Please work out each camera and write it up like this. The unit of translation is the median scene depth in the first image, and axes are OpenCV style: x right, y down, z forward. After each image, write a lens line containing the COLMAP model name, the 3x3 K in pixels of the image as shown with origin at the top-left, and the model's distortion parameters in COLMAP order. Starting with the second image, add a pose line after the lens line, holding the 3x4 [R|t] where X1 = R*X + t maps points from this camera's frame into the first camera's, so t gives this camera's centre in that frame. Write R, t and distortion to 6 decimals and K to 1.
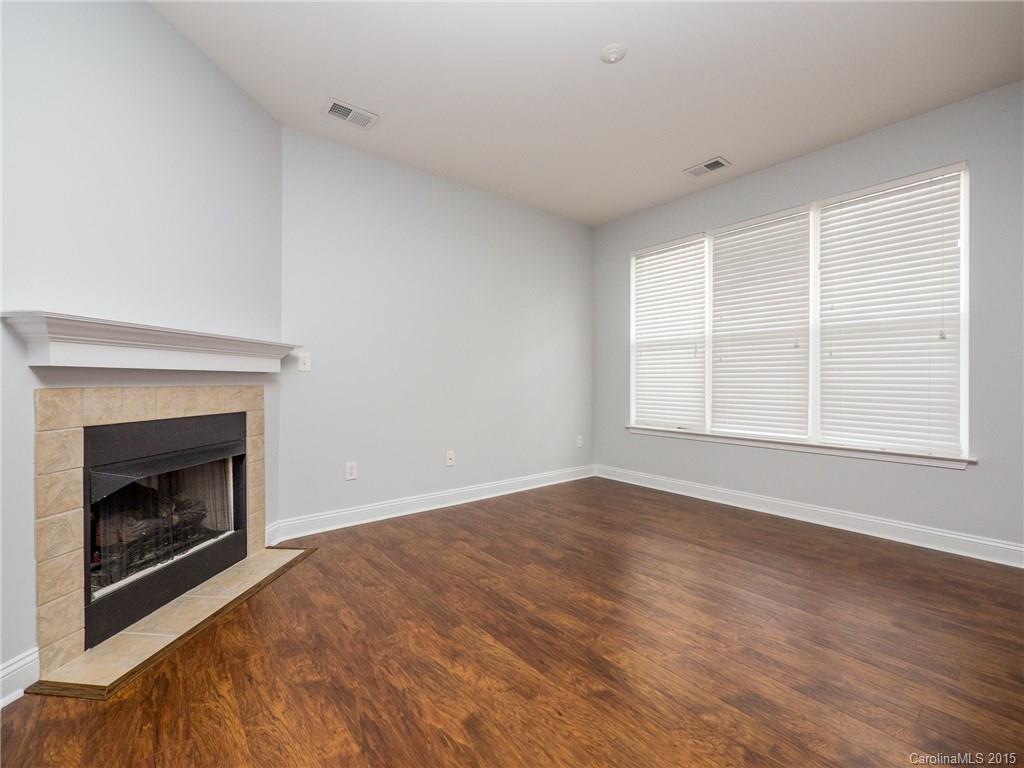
lens RADIAL K [[443.9, 0, 518.4], [0, 443.9, 384.3], [0, 0, 1]] dist [-0.003758, -0.000126]
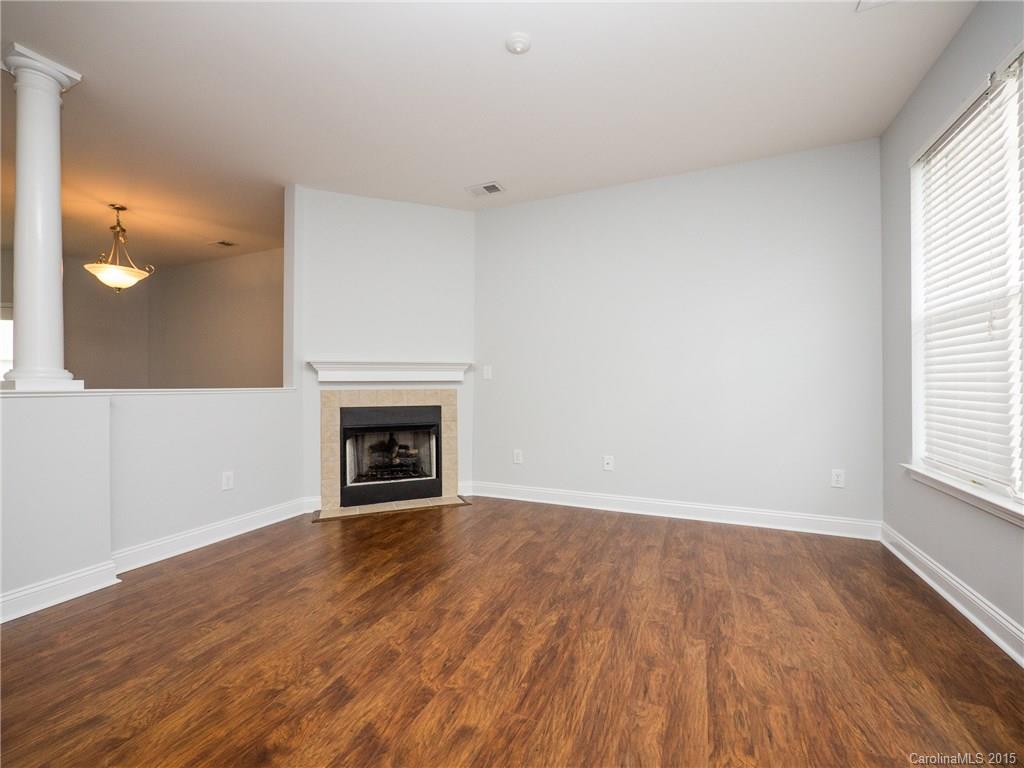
lens RADIAL K [[436.2, 0, 492.6], [0, 436.2, 383.4], [0, 0, 1]] dist [-0.008363, 0.000445]
pose [[0.437025, -0.002924, -0.899444, 0.908417], [-0.003833, 0.999980, -0.005113, -0.011806], [0.899441, 0.005682, 0.437005, 0.486653]]
